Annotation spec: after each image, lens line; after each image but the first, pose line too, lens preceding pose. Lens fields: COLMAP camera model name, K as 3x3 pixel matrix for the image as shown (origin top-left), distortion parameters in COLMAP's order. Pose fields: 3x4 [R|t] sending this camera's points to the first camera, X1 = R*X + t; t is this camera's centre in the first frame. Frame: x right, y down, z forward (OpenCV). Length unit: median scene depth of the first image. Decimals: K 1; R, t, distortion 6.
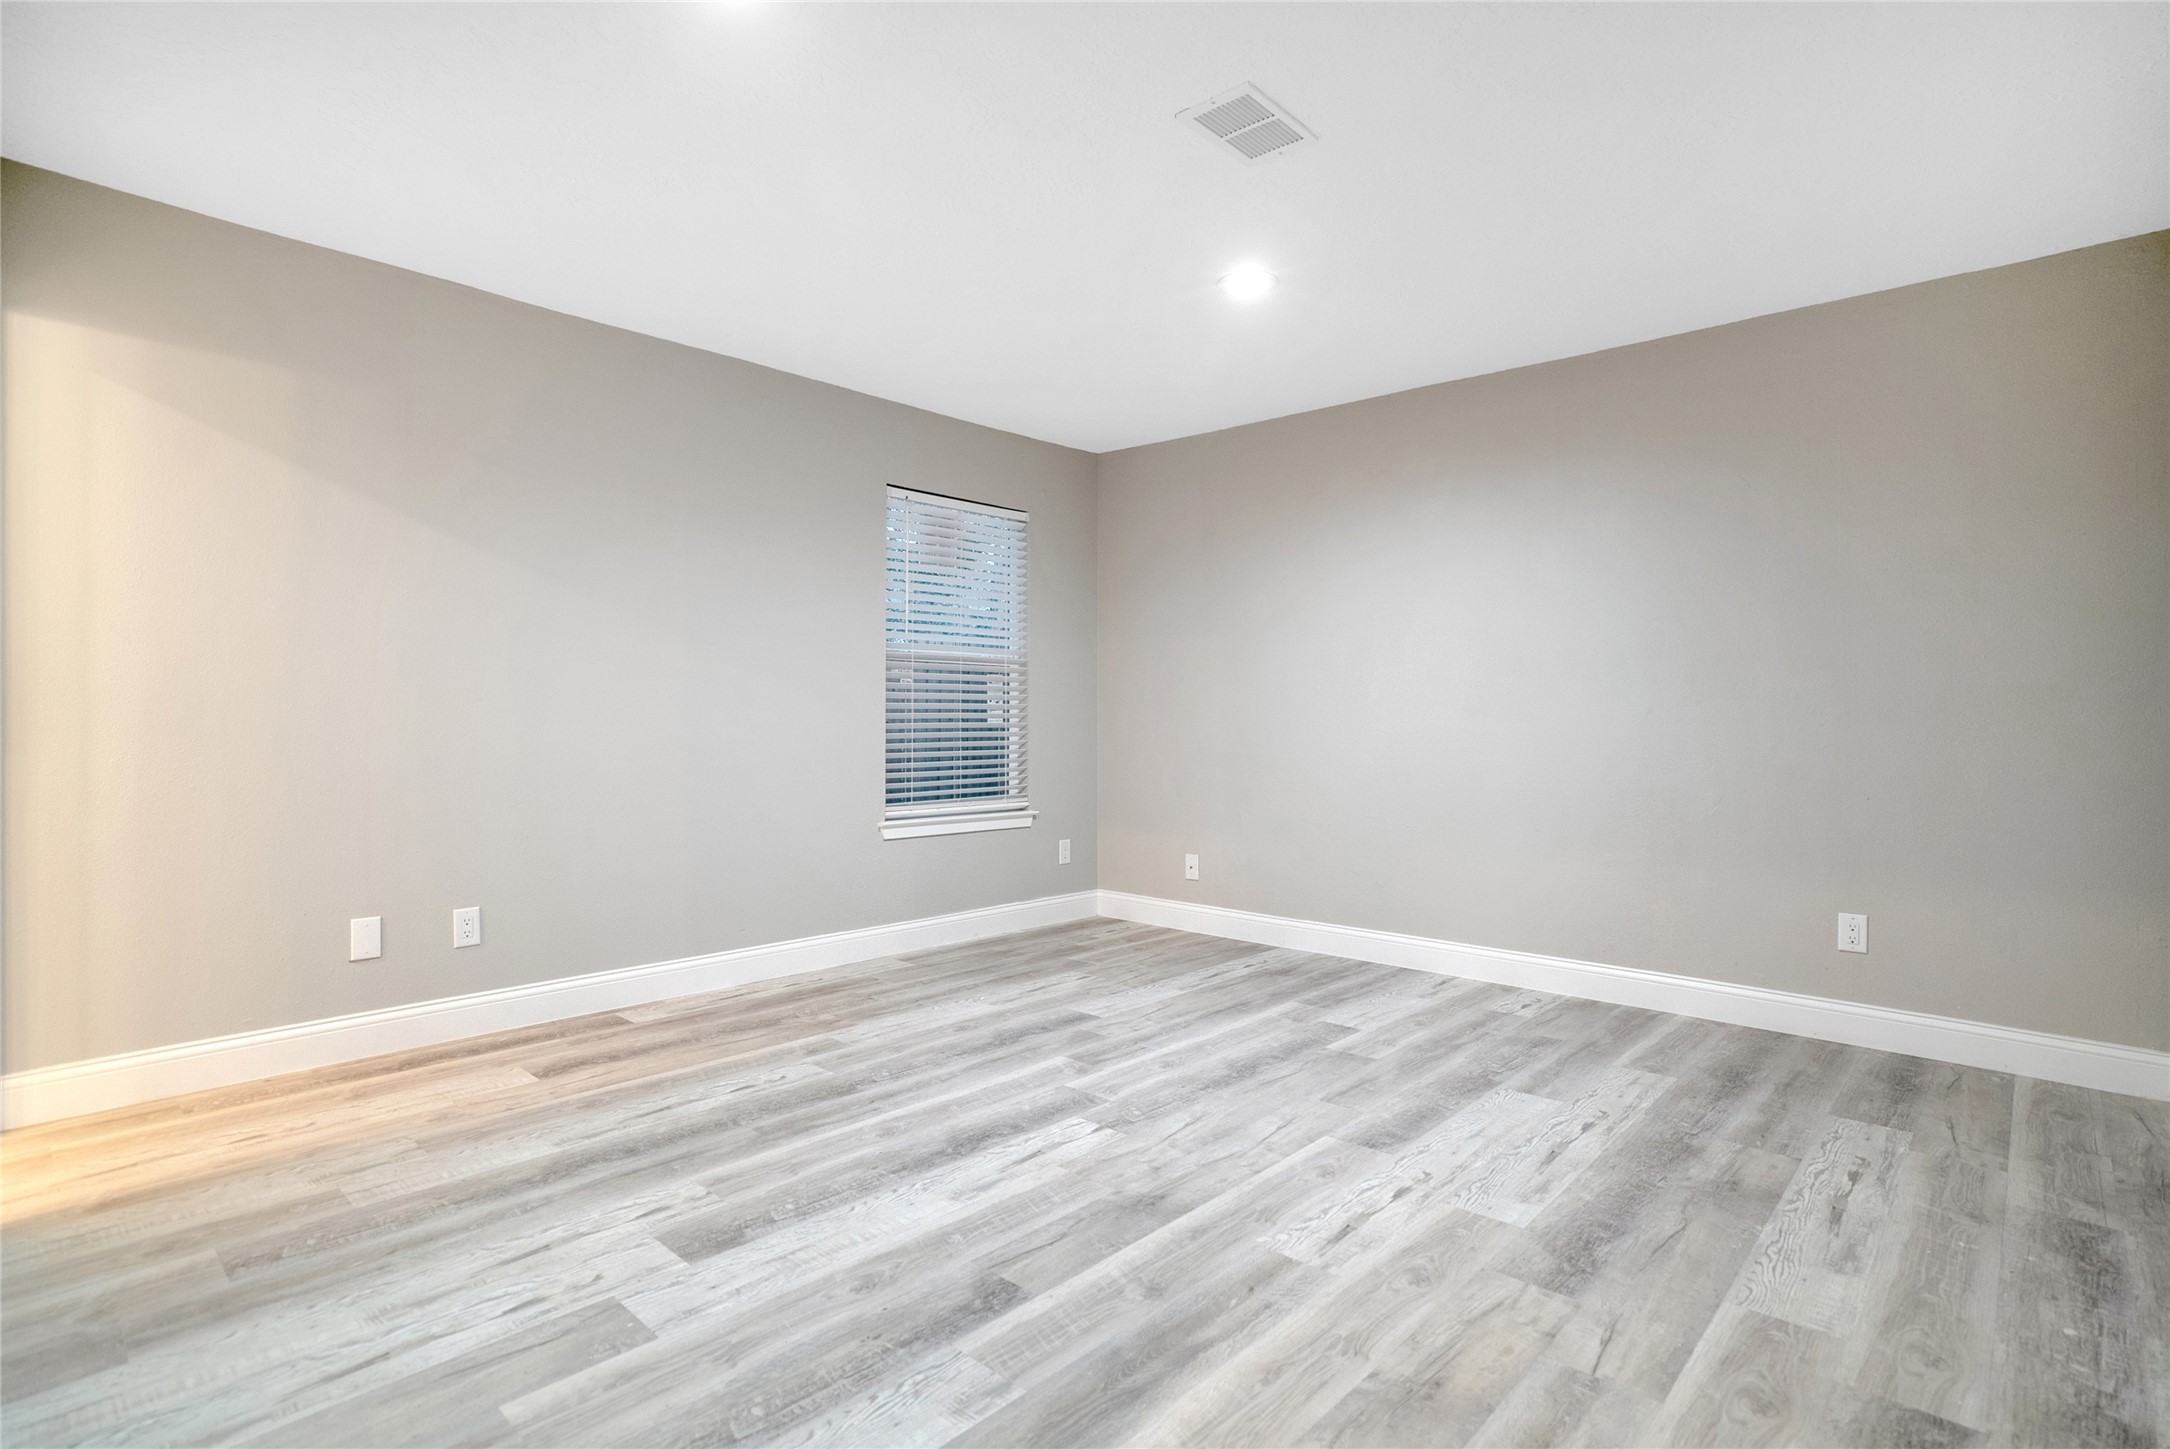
lens RADIAL K [[1047.6, 0, 1078.6], [0, 1047.6, 715.1], [0, 0, 1]] dist [-0.064219, 0.026498]
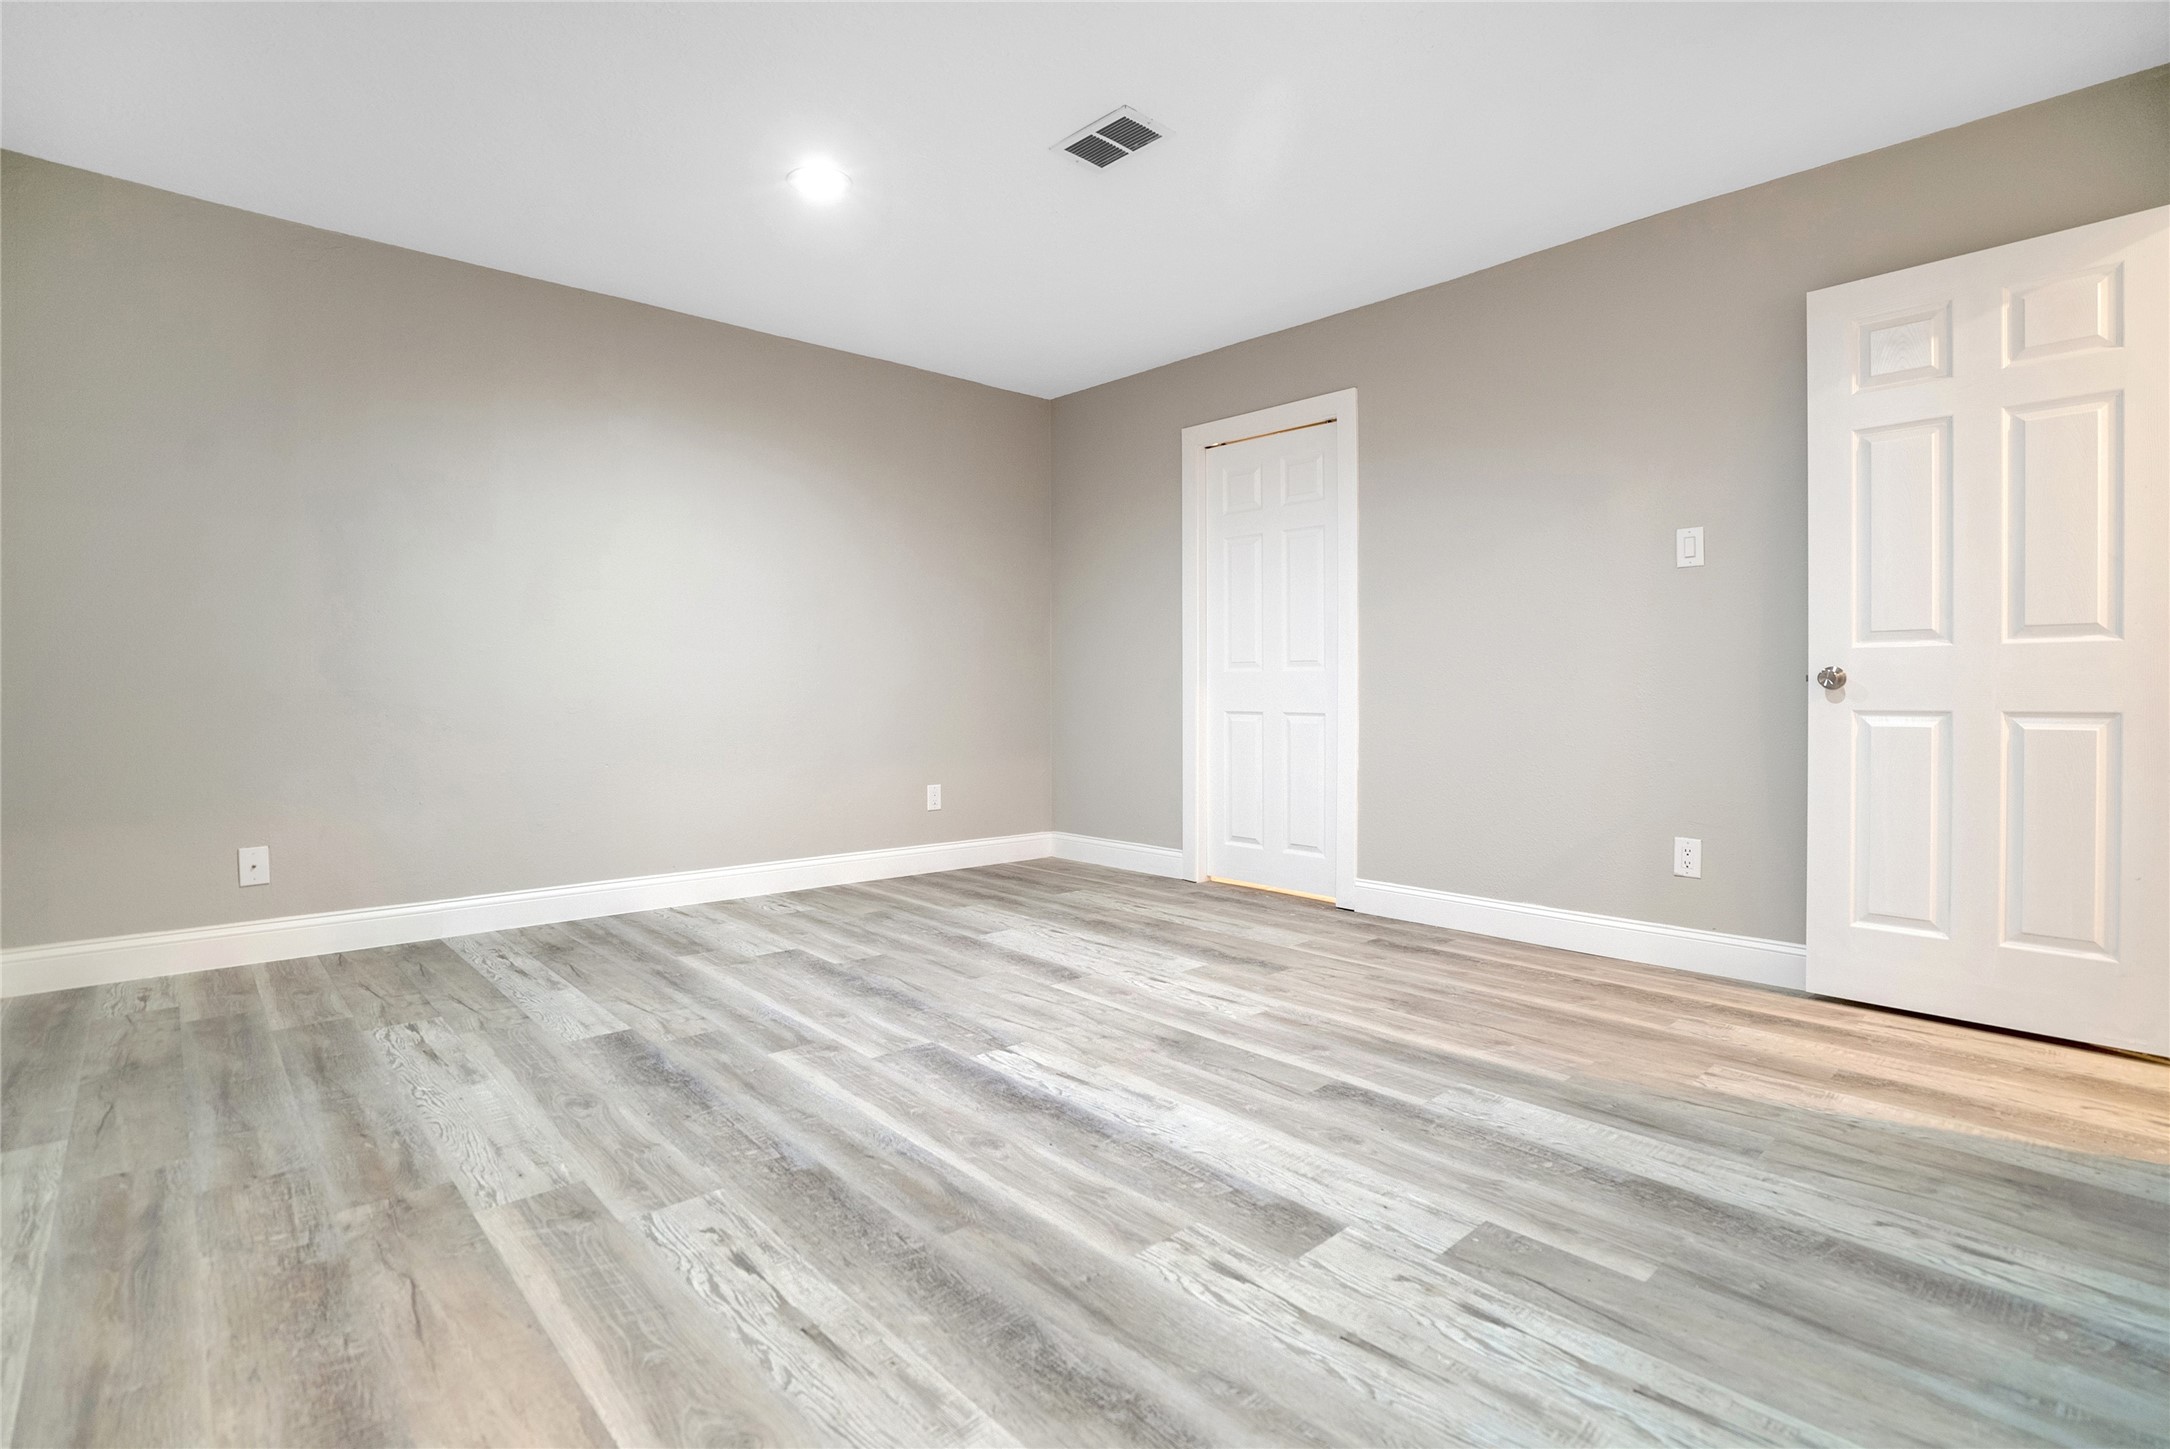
lens RADIAL K [[1038.4, 0, 1054.9], [0, 1038.4, 693.0], [0, 0, 1]] dist [-0.069203, 0.031744]
pose [[0.101242, -0.011804, 0.994792, -0.990490], [-0.007364, 0.999893, 0.012614, 0.051628], [-0.994835, -0.008603, 0.101144, 0.907057]]
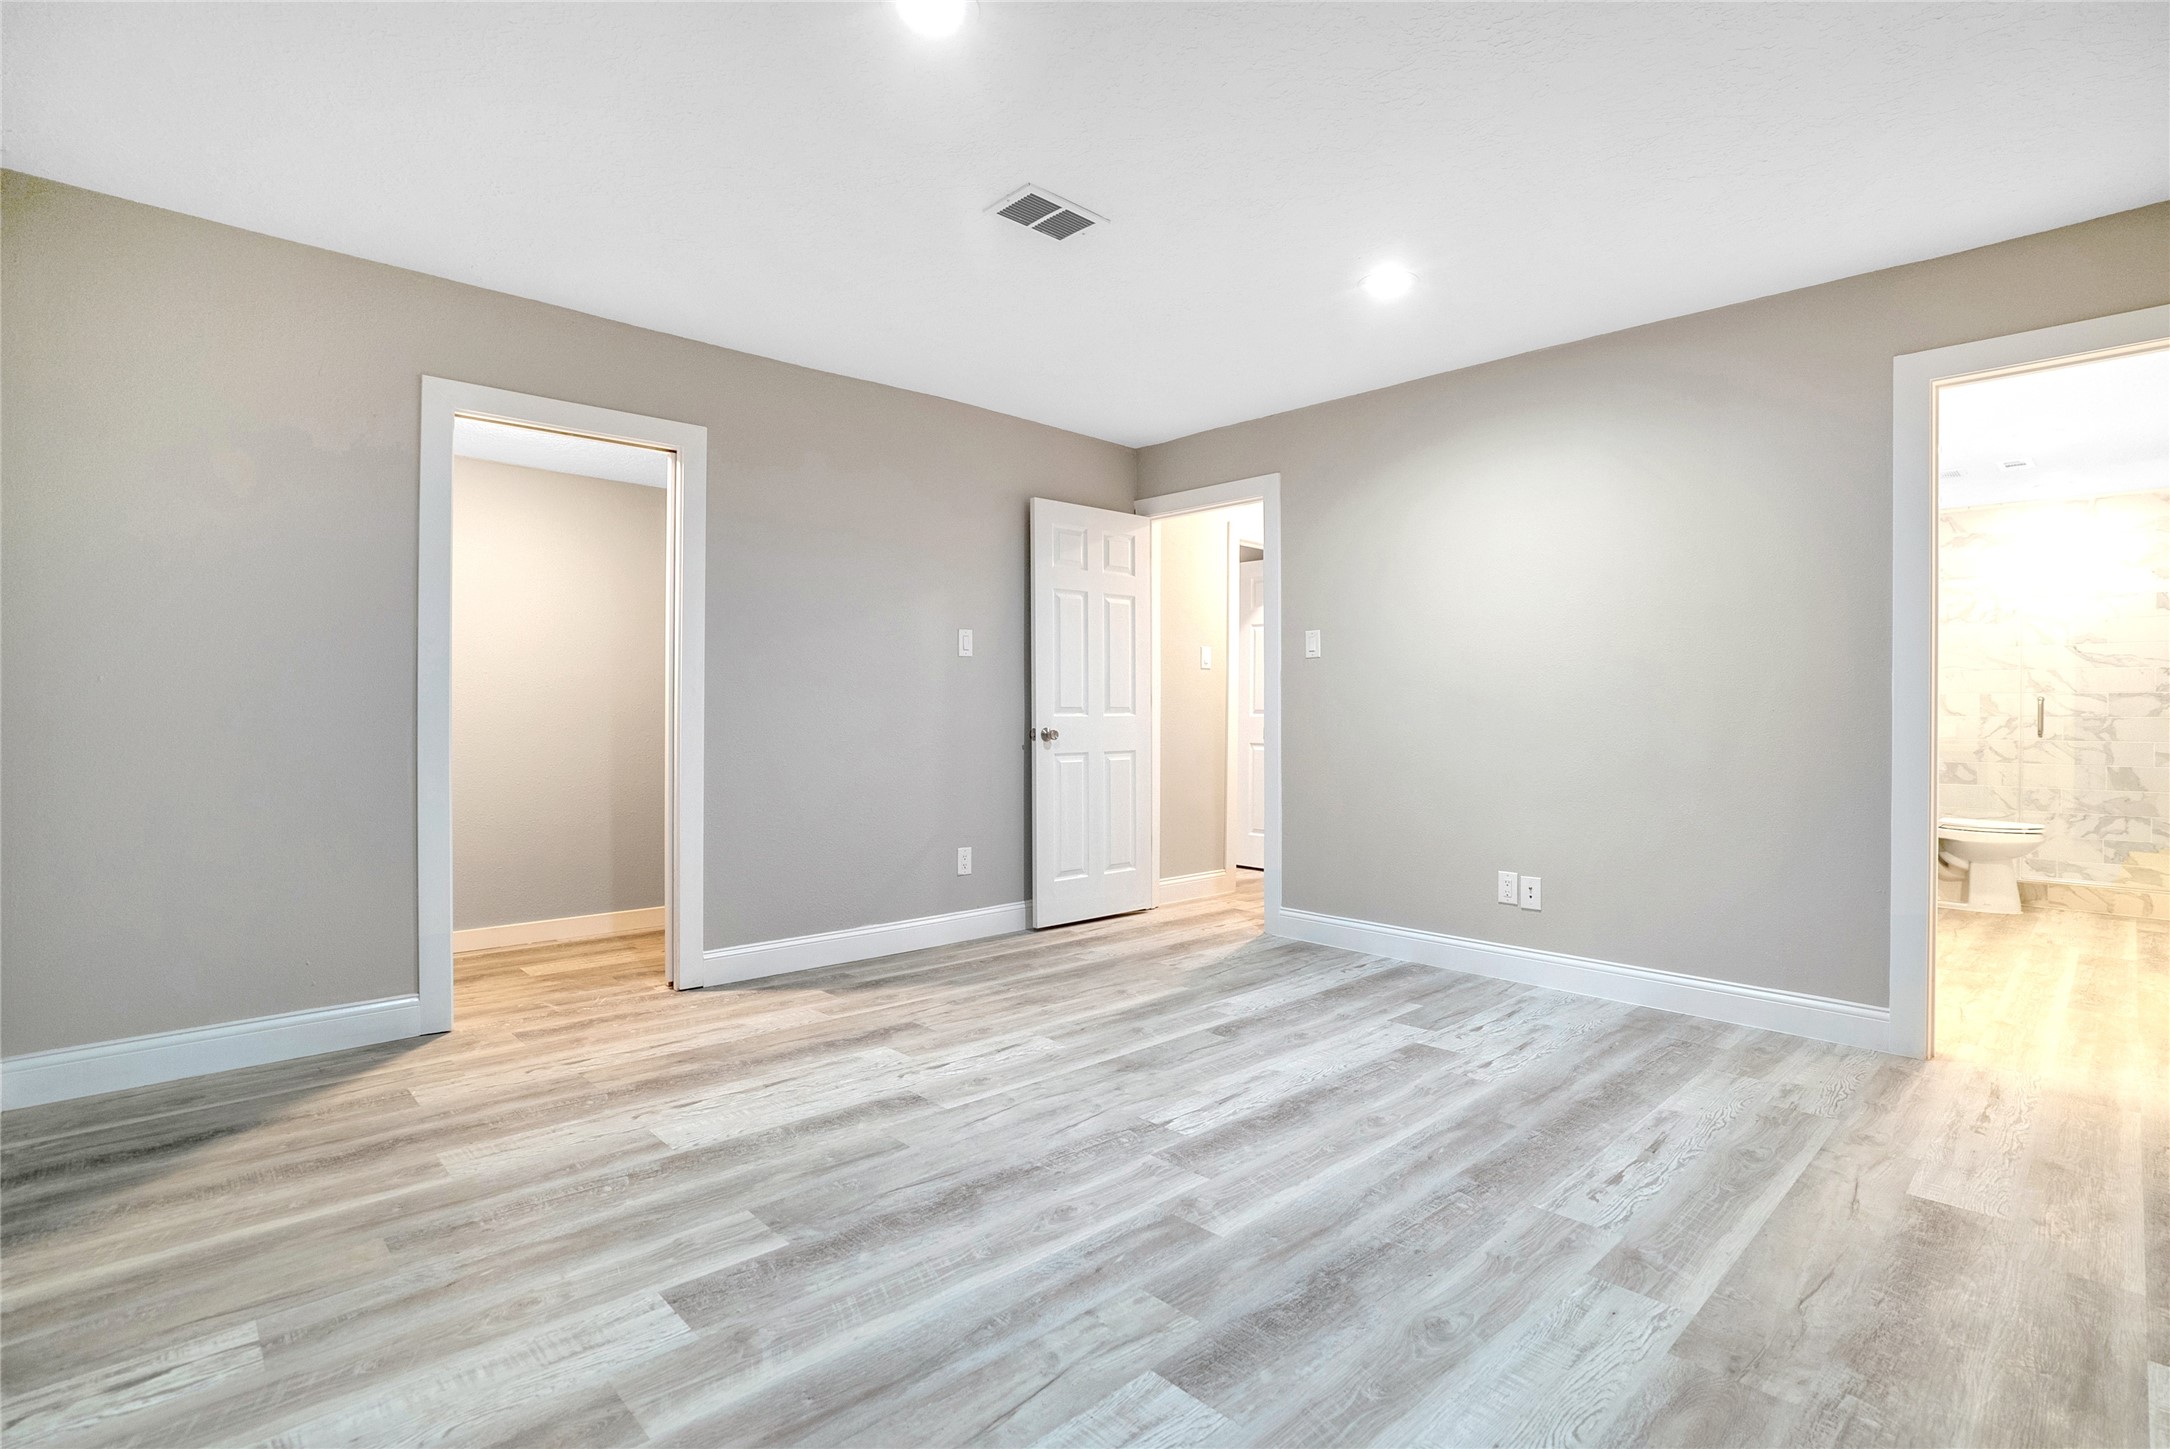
lens RADIAL K [[1047.6, 0, 1078.6], [0, 1047.6, 715.1], [0, 0, 1]] dist [-0.064219, 0.026498]
pose [[-0.997382, -0.006502, 0.072014, 0.035663], [-0.006890, 0.999963, -0.005150, 0.015212], [-0.071978, -0.005633, -0.997390, 2.107481]]
